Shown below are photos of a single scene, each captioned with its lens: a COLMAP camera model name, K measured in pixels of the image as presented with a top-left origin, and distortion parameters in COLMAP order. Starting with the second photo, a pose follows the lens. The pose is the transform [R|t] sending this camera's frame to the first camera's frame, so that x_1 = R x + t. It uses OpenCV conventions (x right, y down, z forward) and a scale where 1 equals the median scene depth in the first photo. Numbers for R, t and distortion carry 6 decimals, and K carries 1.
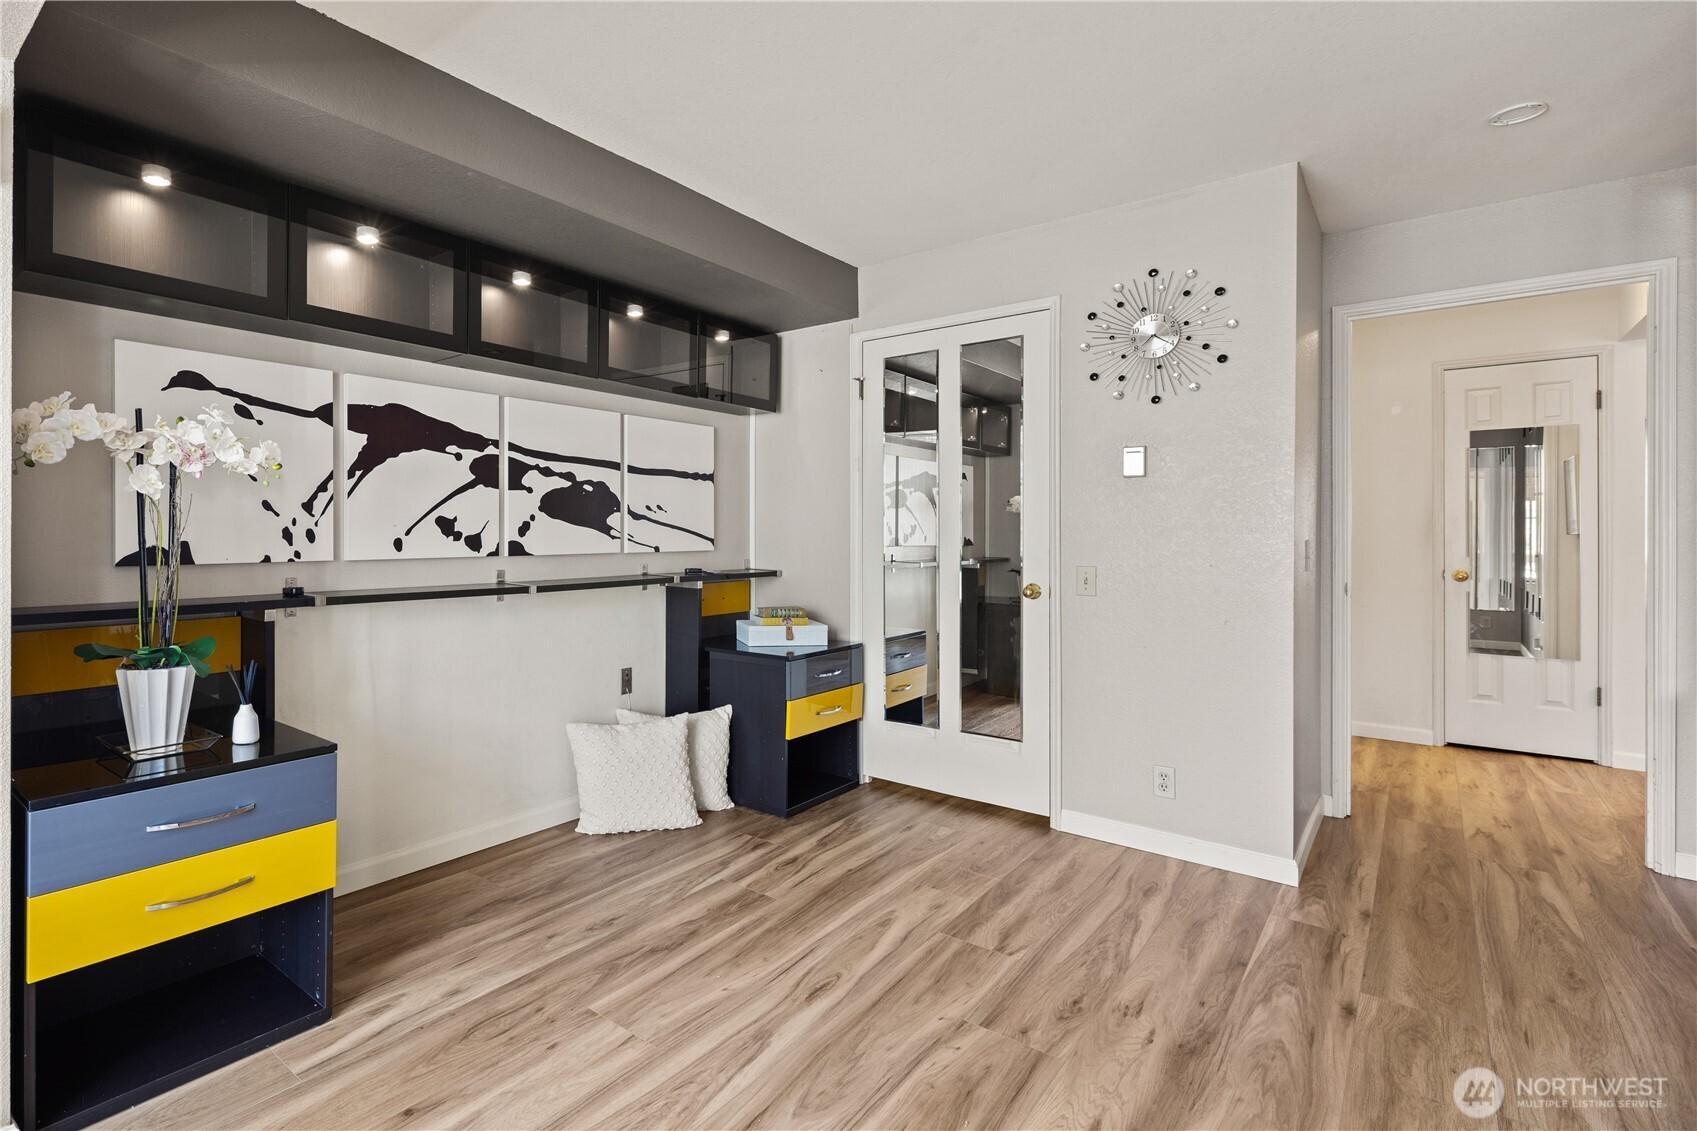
lens RADIAL K [[829.6, 0, 637.5], [0, 829.6, 533.7], [0, 0, 1]] dist [0.006733, -0.004170]
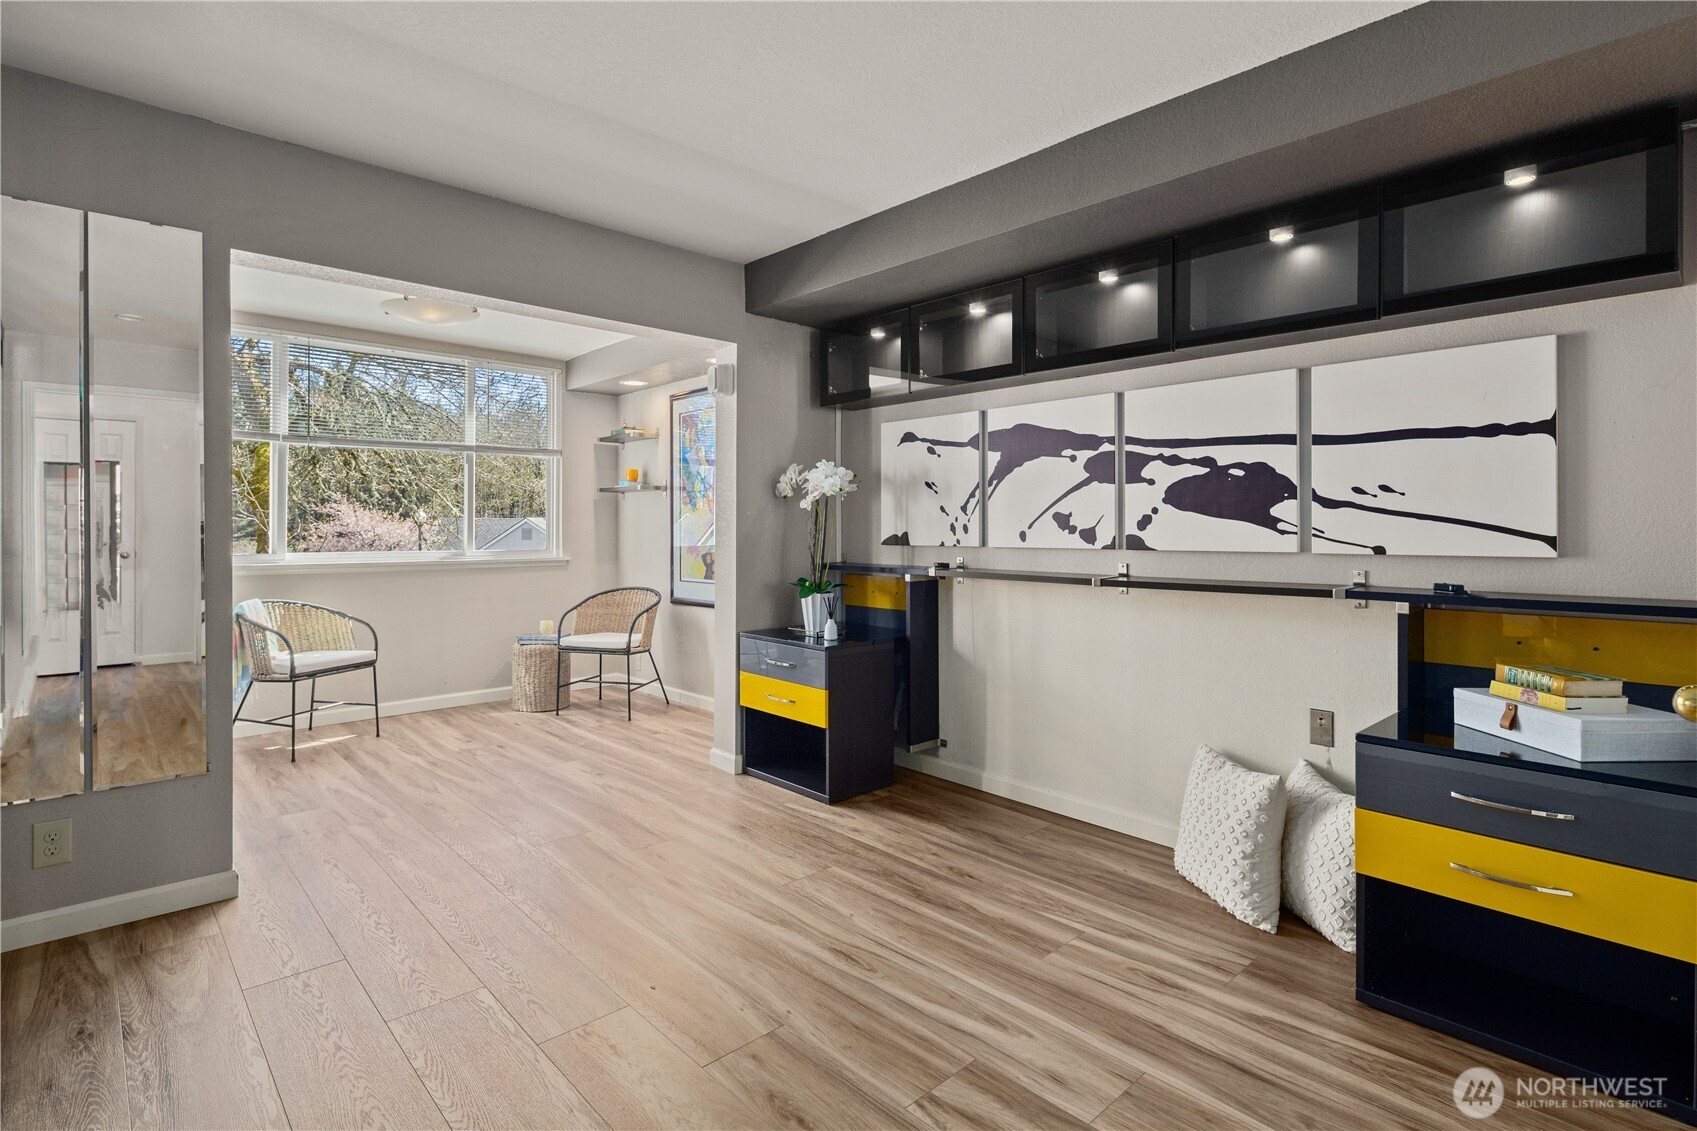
lens RADIAL K [[829.6, 0, 844.3], [0, 829.6, 528.6], [0, 0, 1]] dist [0.006733, -0.004170]
pose [[-0.061532, 0.000484, -0.998105, 1.102217], [-0.001428, 0.999999, 0.000573, 0.001666], [0.998104, 0.001460, -0.061531, 0.915436]]
